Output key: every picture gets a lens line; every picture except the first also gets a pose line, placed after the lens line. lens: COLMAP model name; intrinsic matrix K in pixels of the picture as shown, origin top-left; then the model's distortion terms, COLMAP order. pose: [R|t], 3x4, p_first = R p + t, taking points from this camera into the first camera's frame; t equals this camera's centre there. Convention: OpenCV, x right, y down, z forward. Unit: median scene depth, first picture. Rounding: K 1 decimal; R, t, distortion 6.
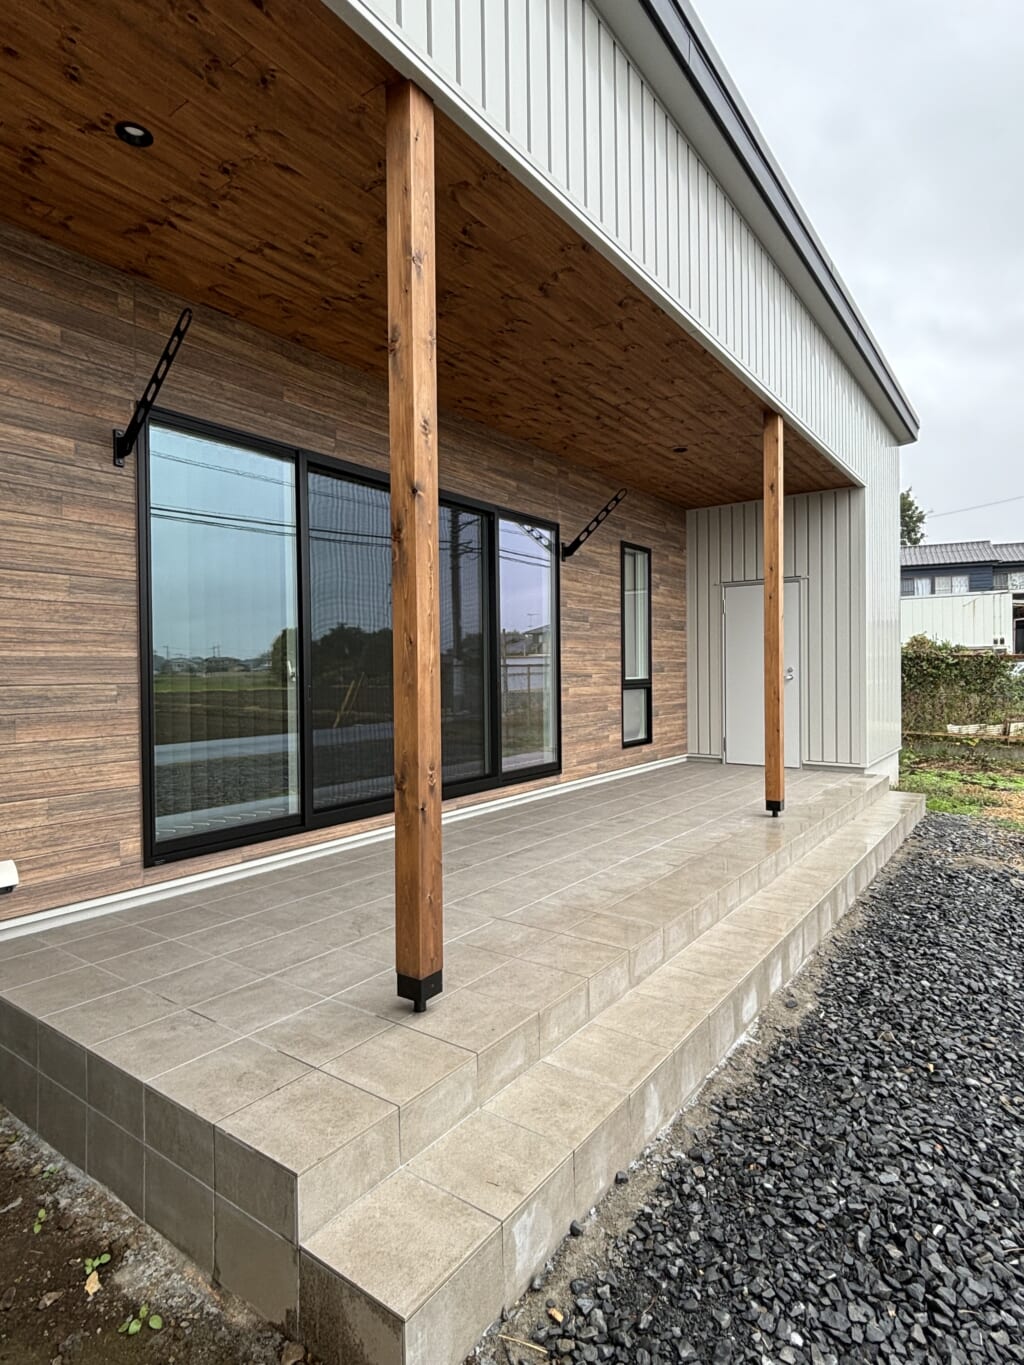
lens RADIAL K [[737.4, 0, 517.3], [0, 737.4, 680.4], [0, 0, 1]] dist [-0.018245, -0.001772]
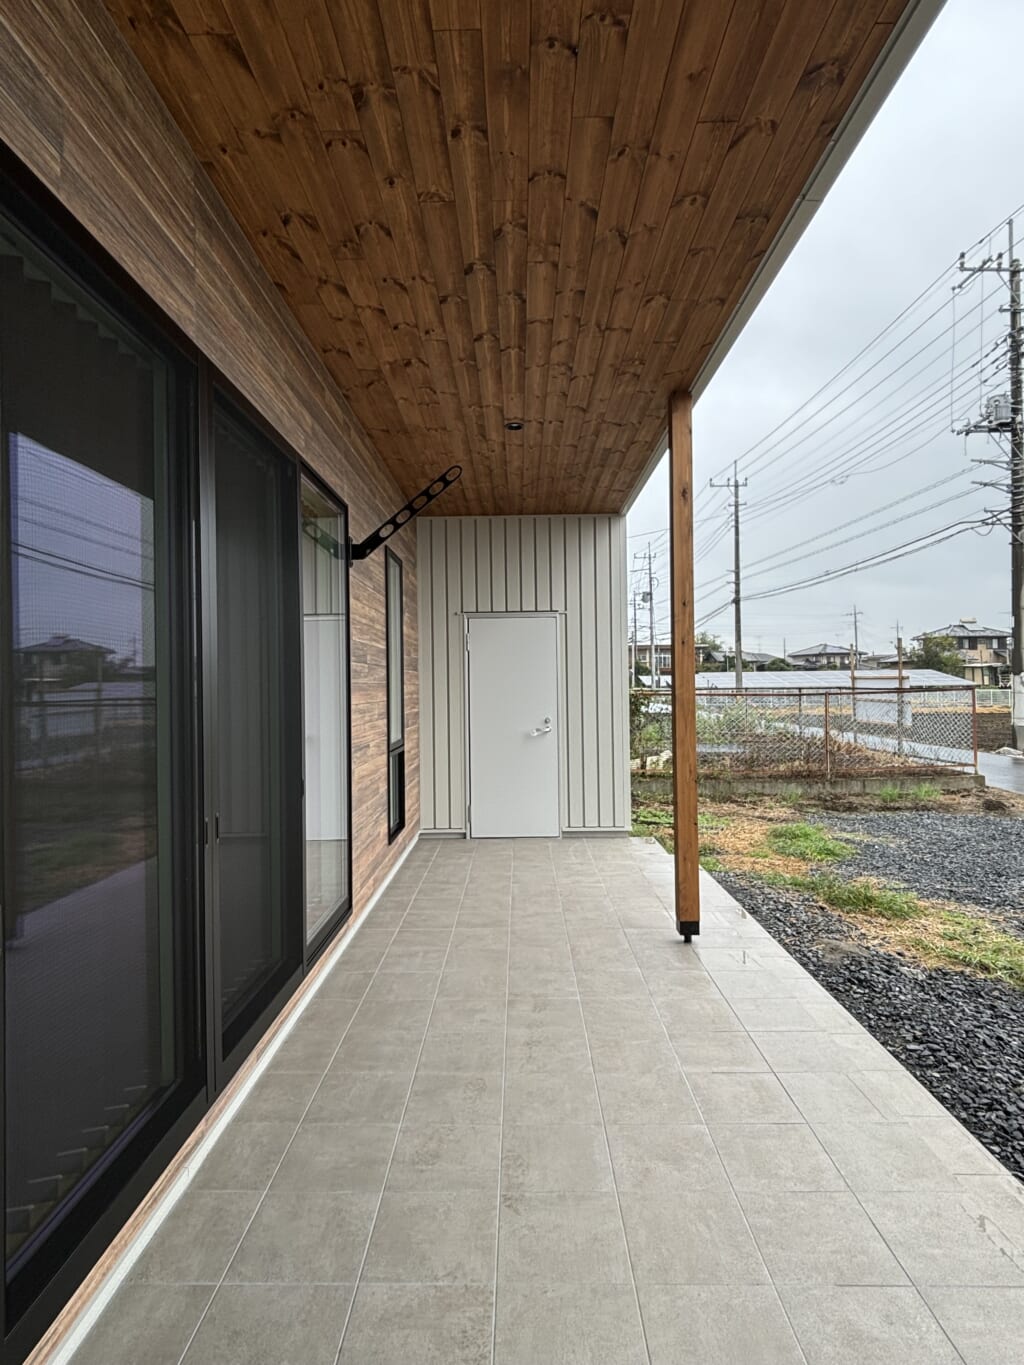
lens RADIAL K [[737.4, 0, 509.3], [0, 737.4, 685.9], [0, 0, 1]] dist [-0.018245, -0.001772]
pose [[0.824092, 0.003426, 0.566446, -0.159009], [0.008851, 0.999782, -0.018924, -0.043153], [-0.566387, 0.020609, 0.823881, 0.366969]]
